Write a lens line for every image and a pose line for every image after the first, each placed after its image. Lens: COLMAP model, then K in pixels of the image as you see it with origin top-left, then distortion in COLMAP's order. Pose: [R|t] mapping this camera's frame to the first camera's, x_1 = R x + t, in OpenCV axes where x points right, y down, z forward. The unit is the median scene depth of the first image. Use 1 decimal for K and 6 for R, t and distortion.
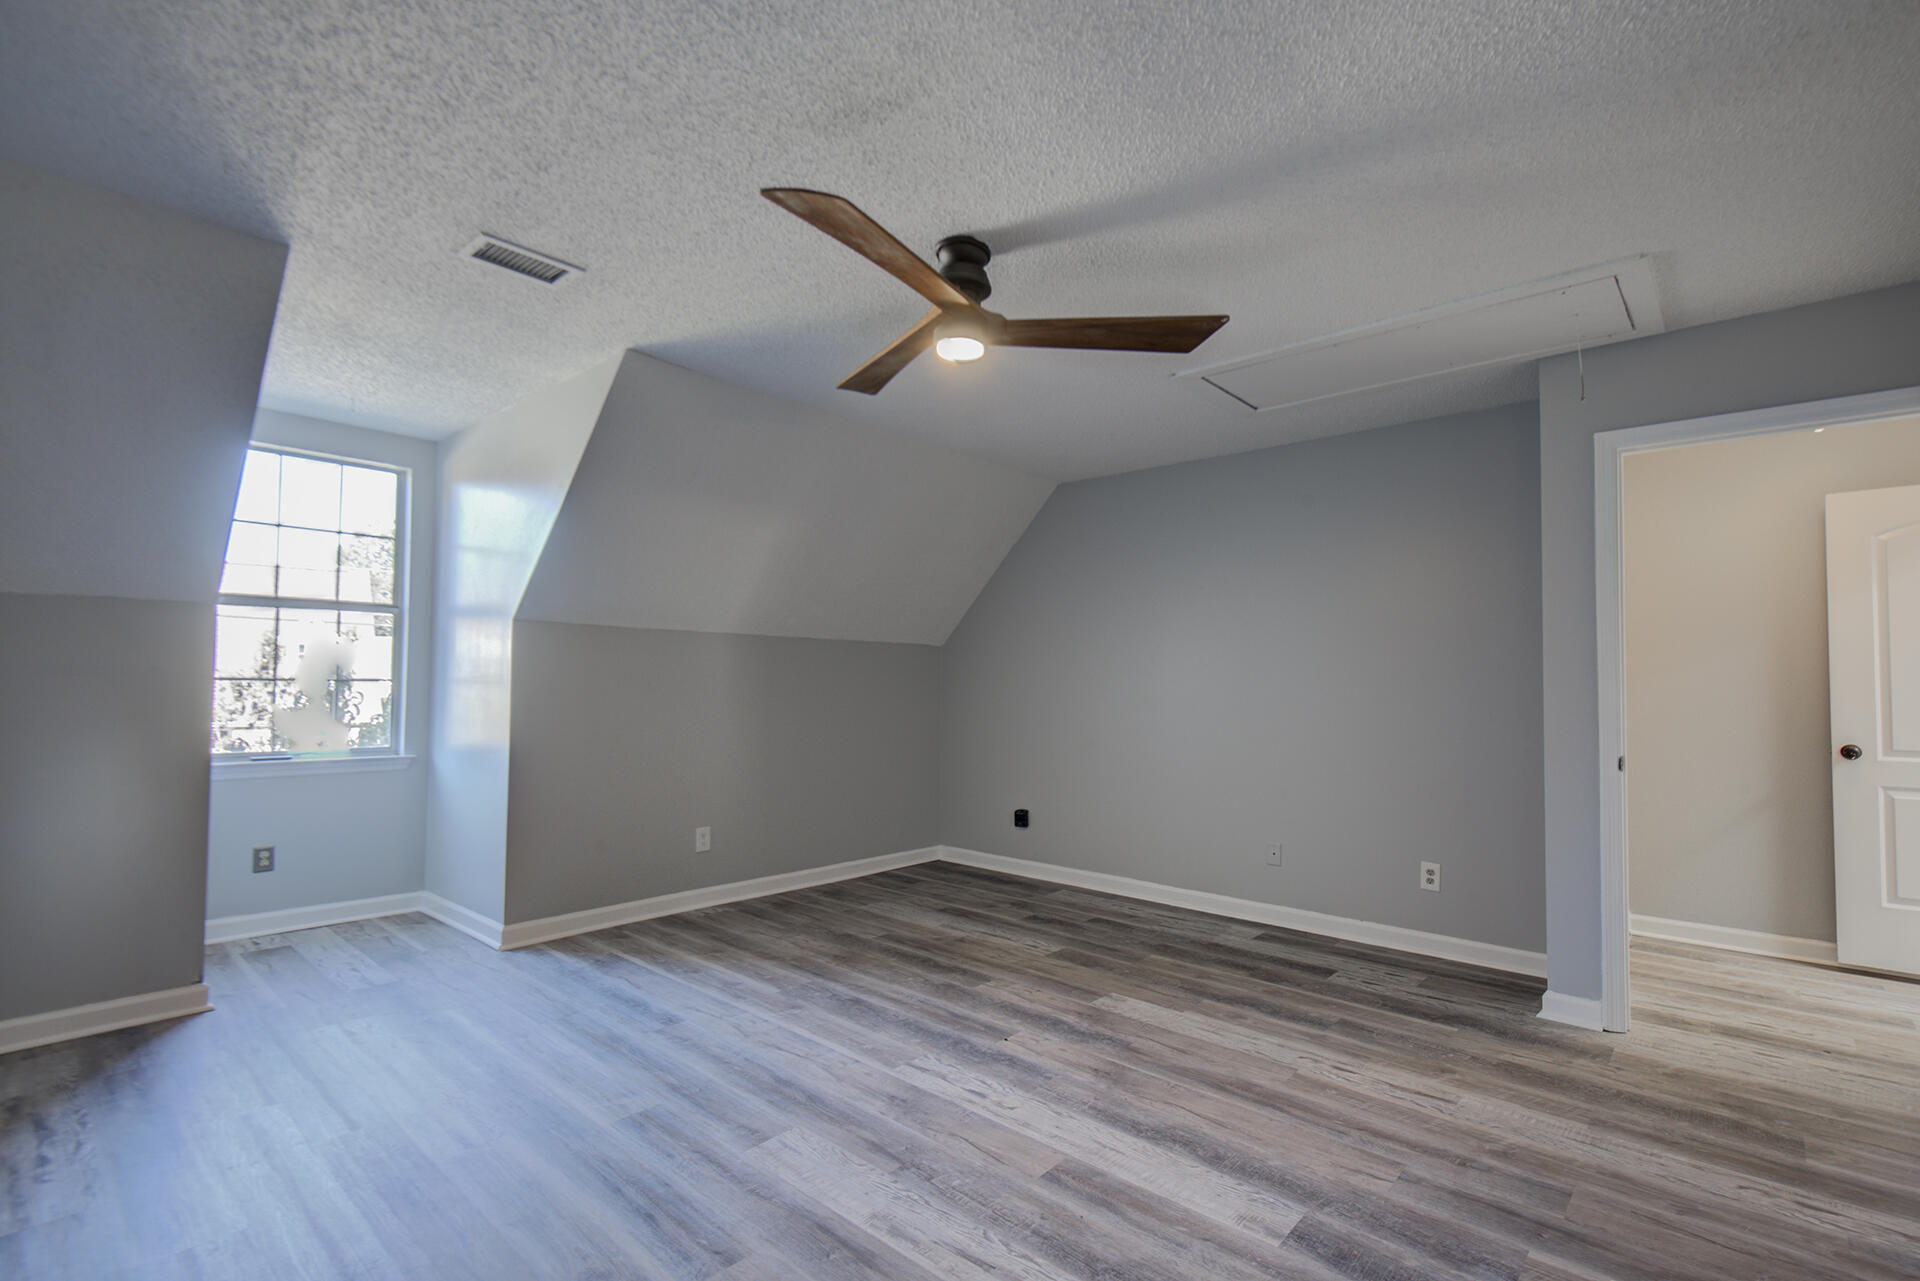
lens RADIAL K [[878.6, 0, 970.2], [0, 878.6, 641.6], [0, 0, 1]] dist [0.005892, -0.004056]
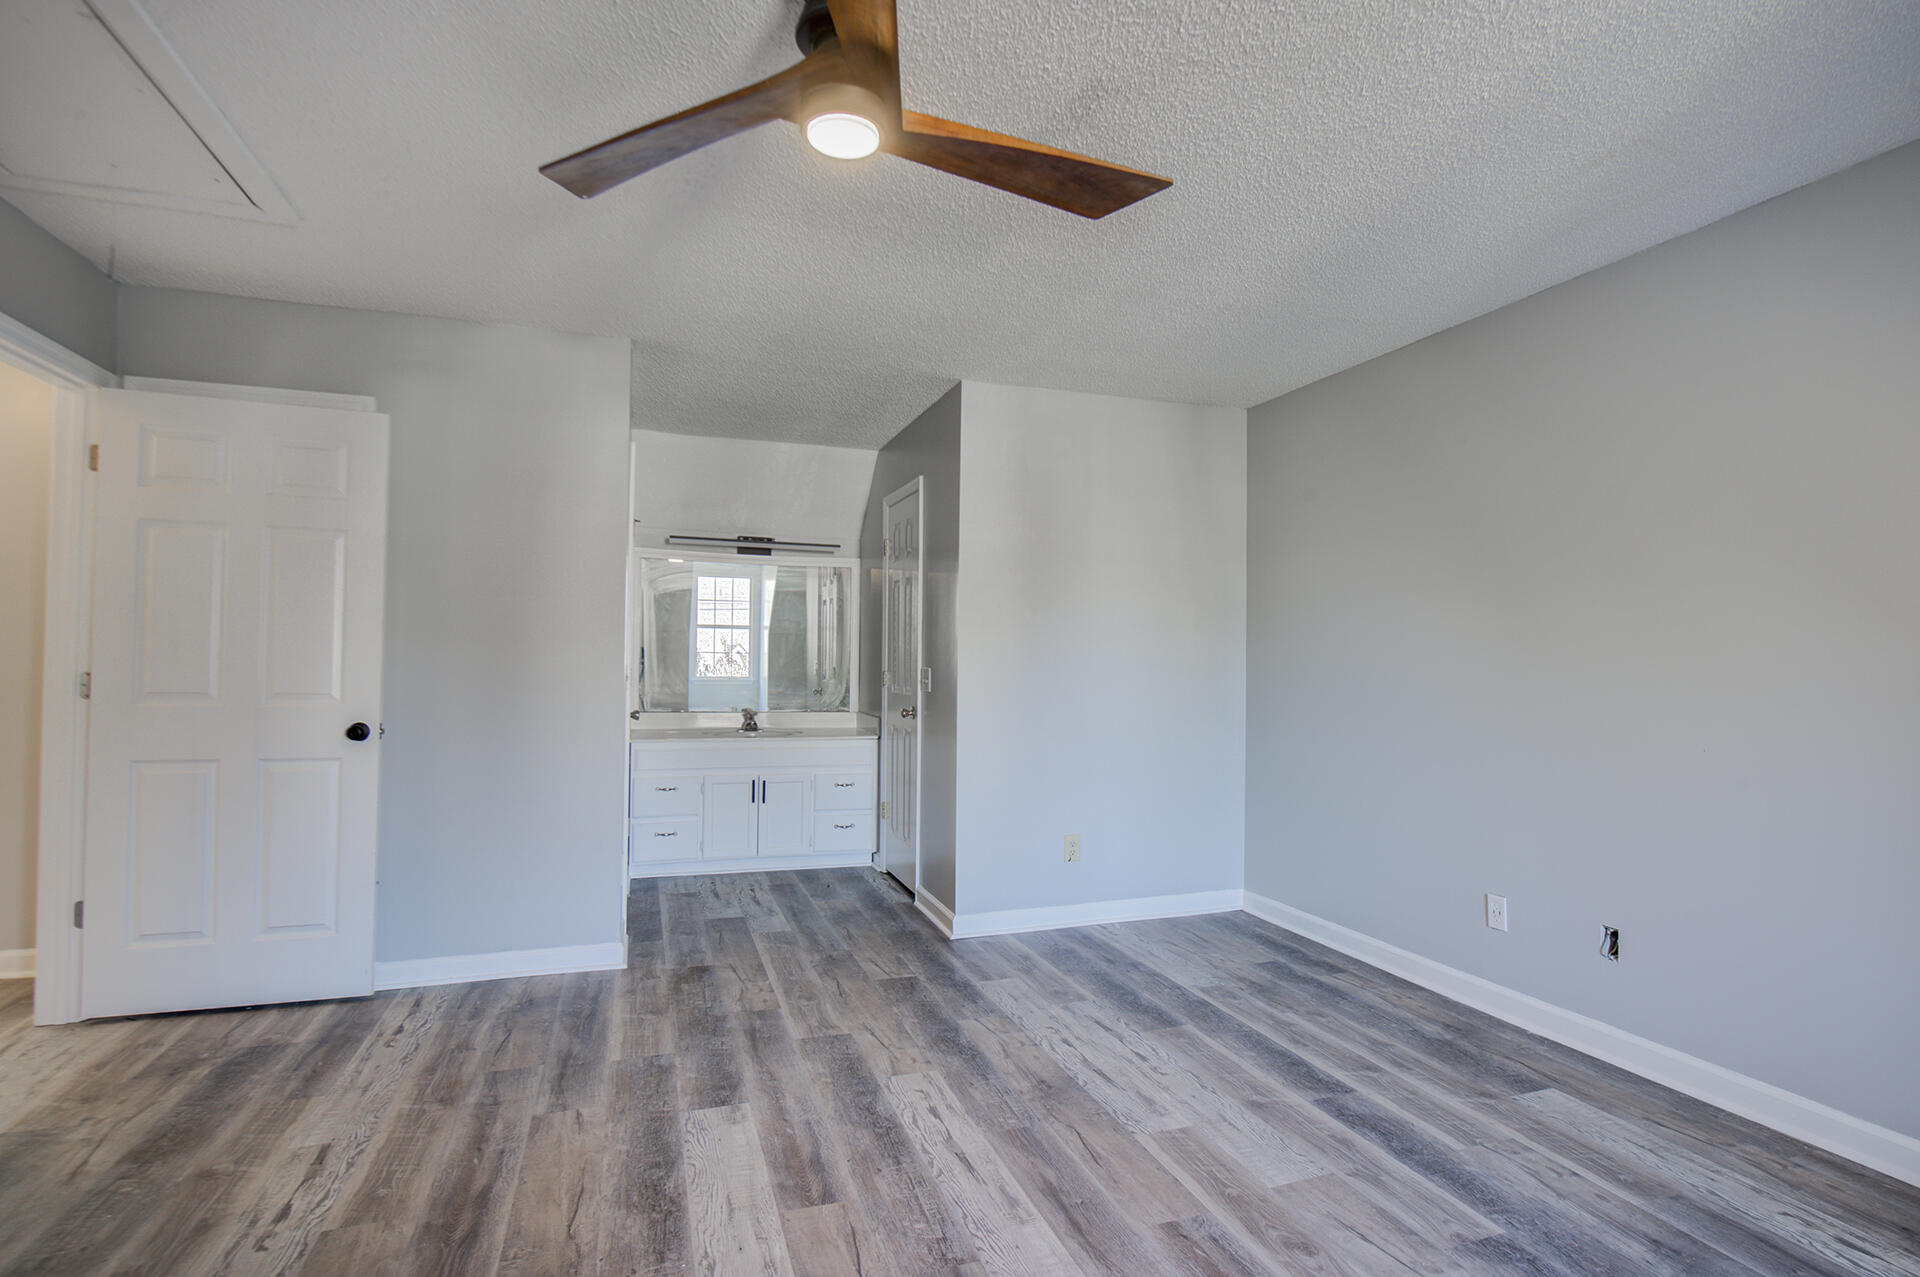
lens RADIAL K [[945.4, 0, 967.7], [0, 945.4, 643.0], [0, 0, 1]] dist [-0.004599, -0.000639]
pose [[-0.875688, -0.011781, 0.482734, -0.303523], [-0.044245, 0.997455, -0.055918, 0.046755], [-0.480847, -0.070326, -0.873980, 1.098647]]
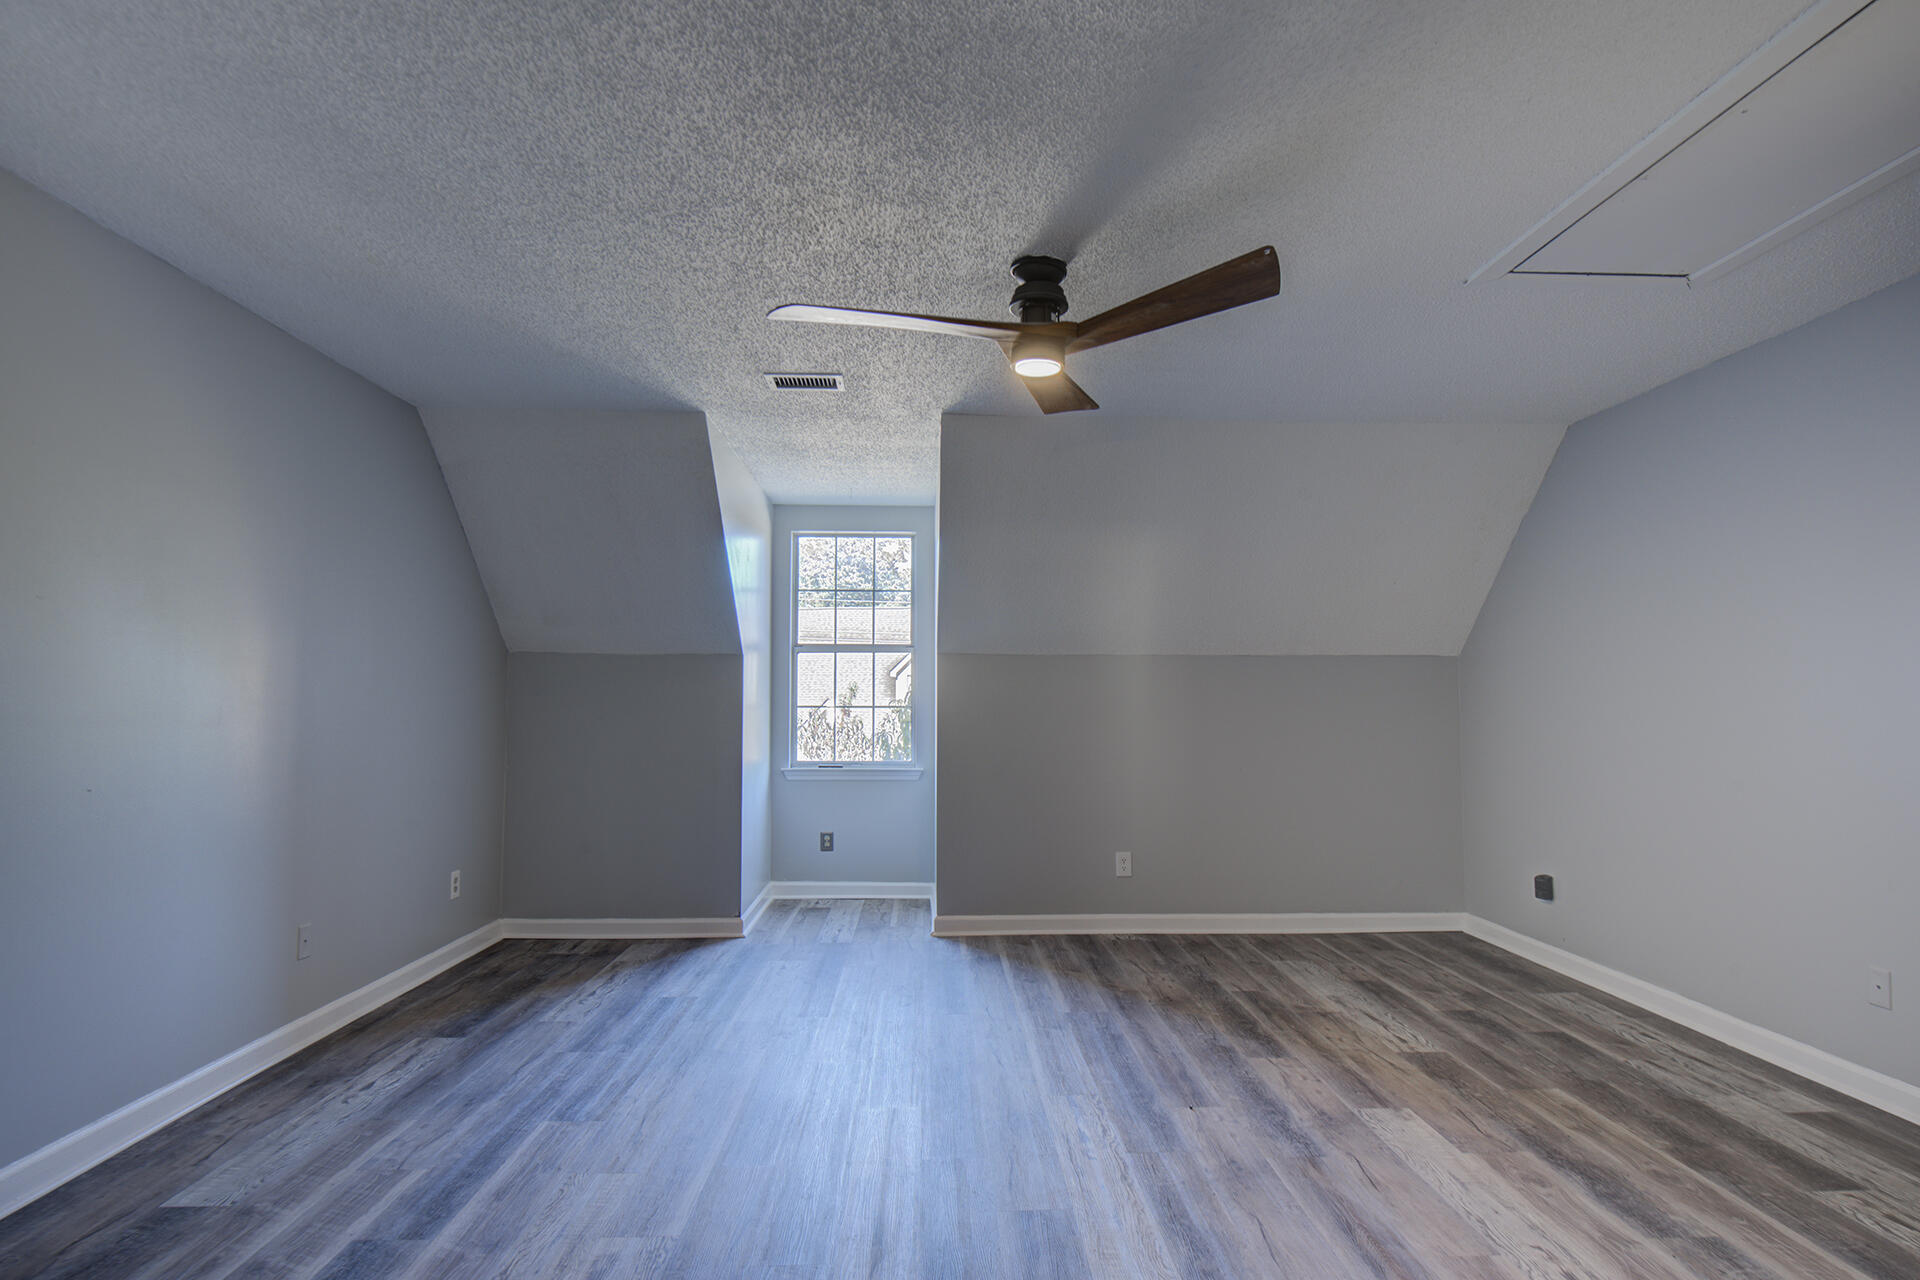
lens RADIAL K [[1004.8, 0, 957.2], [0, 1004.8, 643.7], [0, 0, 1]] dist [-0.002253, -0.006090]
pose [[0.686979, -0.053212, -0.724726, 0.524528], [0.042589, 0.998549, -0.032946, 0.007130], [0.725428, -0.008232, 0.688249, 0.112211]]
